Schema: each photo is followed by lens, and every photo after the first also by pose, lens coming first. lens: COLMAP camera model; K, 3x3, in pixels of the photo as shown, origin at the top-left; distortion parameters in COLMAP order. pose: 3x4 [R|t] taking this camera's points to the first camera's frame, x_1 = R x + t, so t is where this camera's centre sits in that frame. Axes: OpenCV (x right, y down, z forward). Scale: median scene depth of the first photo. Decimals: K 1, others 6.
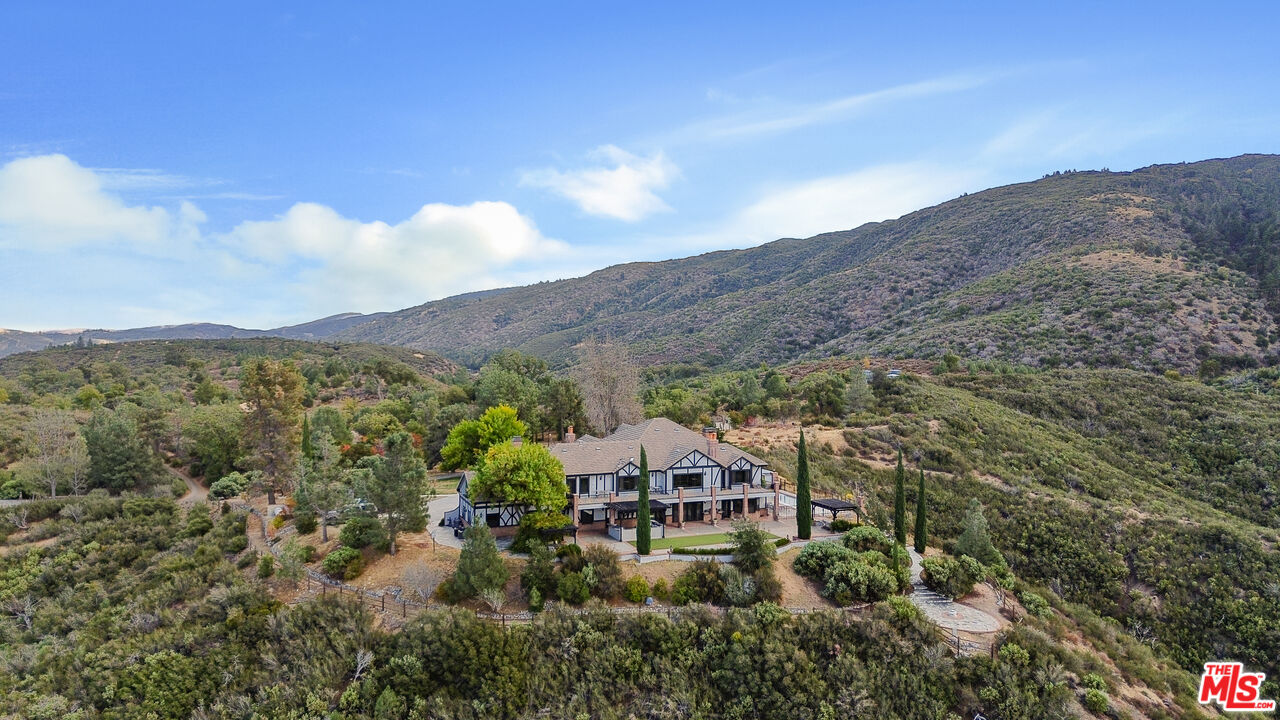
lens RADIAL K [[905.6, 0, 640.0], [0, 905.6, 360.0], [0, 0, 1]] dist [0.061662, -0.052128]
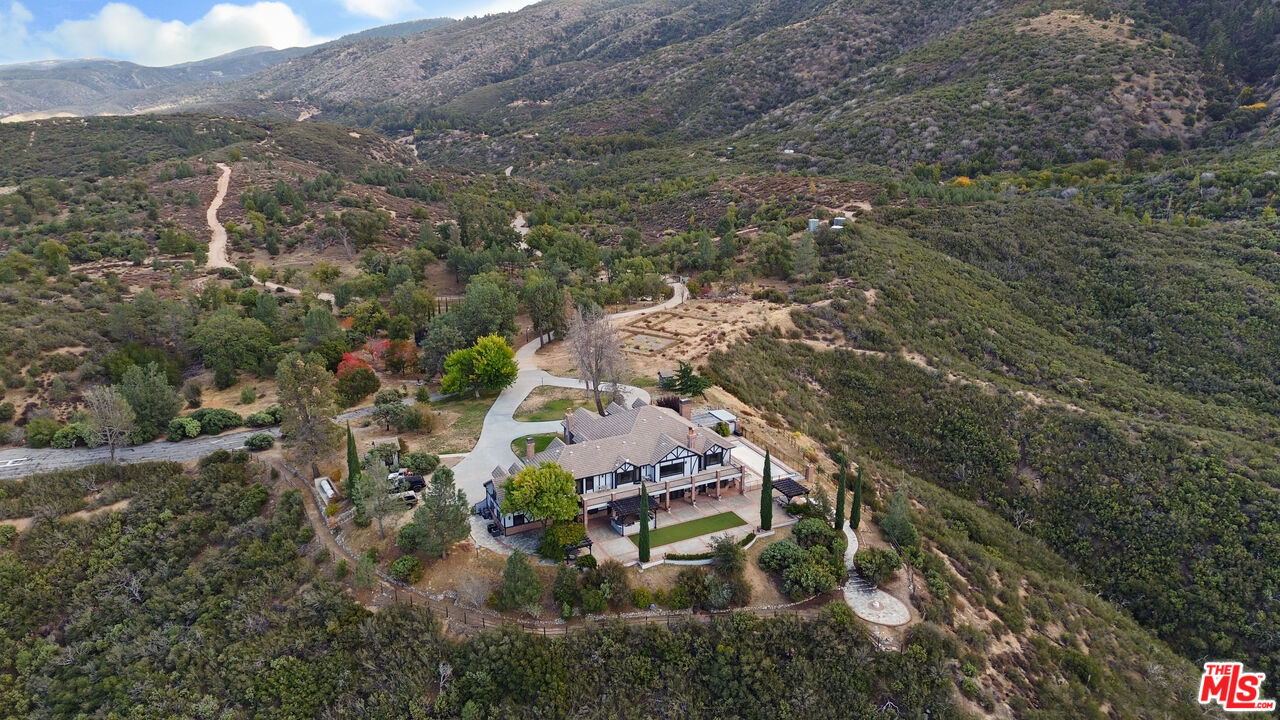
lens RADIAL K [[905.6, 0, 640.0], [0, 905.6, 360.0], [0, 0, 1]] dist [0.061662, -0.052128]
pose [[0.997684, -0.024758, 0.063347, -0.043825], [0.005944, 0.959571, 0.281404, -0.240845], [-0.067752, -0.280376, 0.957496, -0.088364]]
